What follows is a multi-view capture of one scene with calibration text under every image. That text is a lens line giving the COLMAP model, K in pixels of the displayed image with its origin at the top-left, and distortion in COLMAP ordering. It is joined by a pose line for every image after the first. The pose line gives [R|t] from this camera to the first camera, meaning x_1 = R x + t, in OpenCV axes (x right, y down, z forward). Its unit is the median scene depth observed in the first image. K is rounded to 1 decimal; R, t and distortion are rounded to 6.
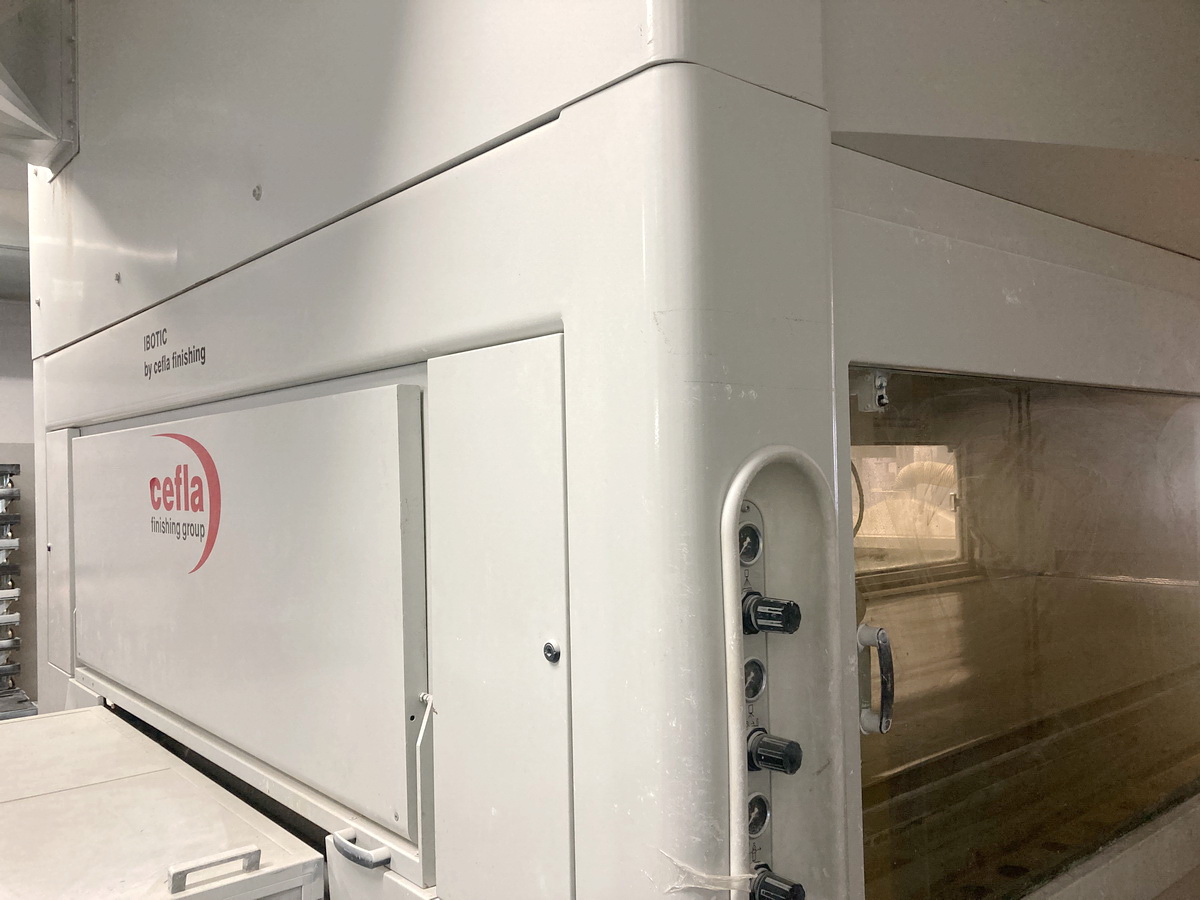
lens RADIAL K [[981.0, 0, 604.4], [0, 981.0, 451.0], [0, 0, 1]] dist [0.005742, 0.003746]
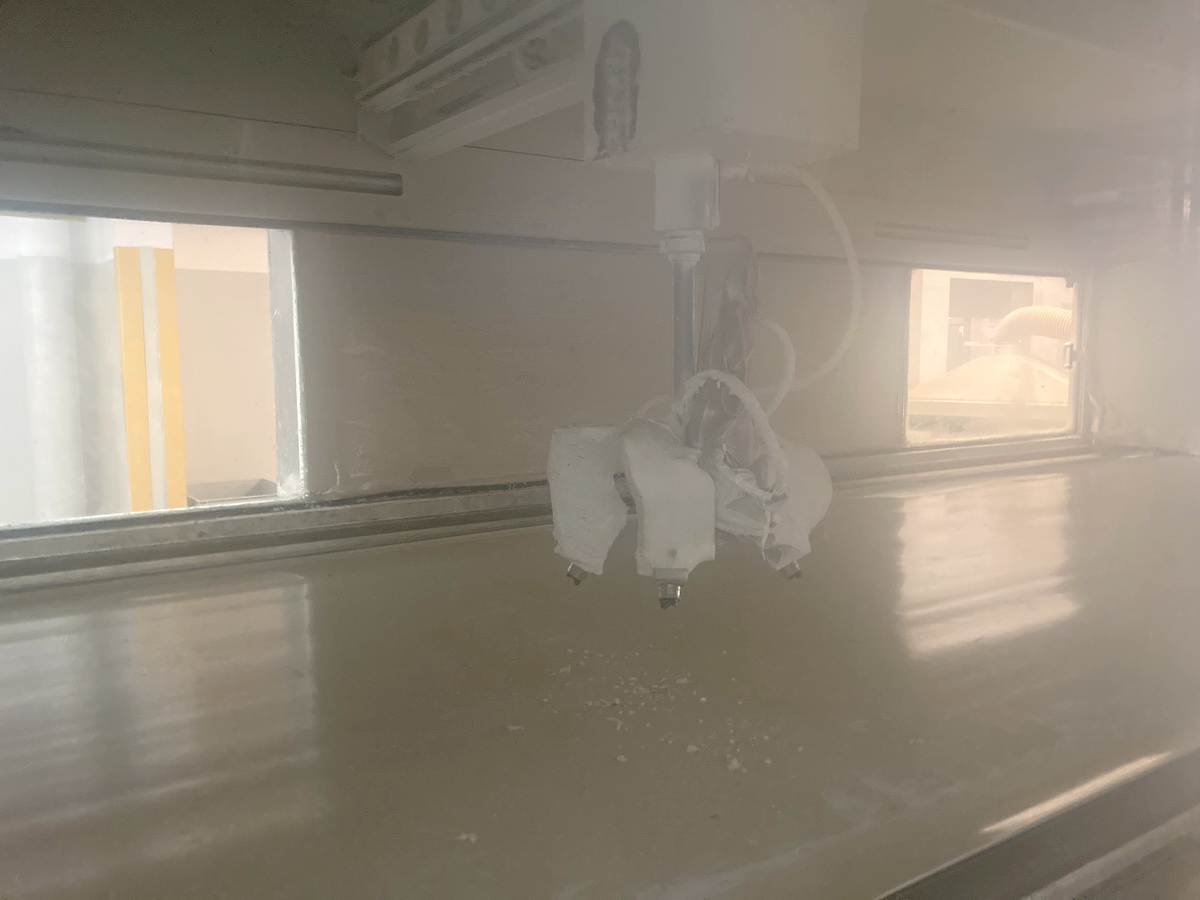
lens RADIAL K [[981.0, 0, 595.7], [0, 981.0, 447.3], [0, 0, 1]] dist [0.005742, 0.003746]
pose [[0.994379, 0.025830, -0.102684, 0.076781], [-0.011756, 0.990725, 0.135370, 0.024528], [0.105229, -0.133402, 0.985460, 0.217347]]
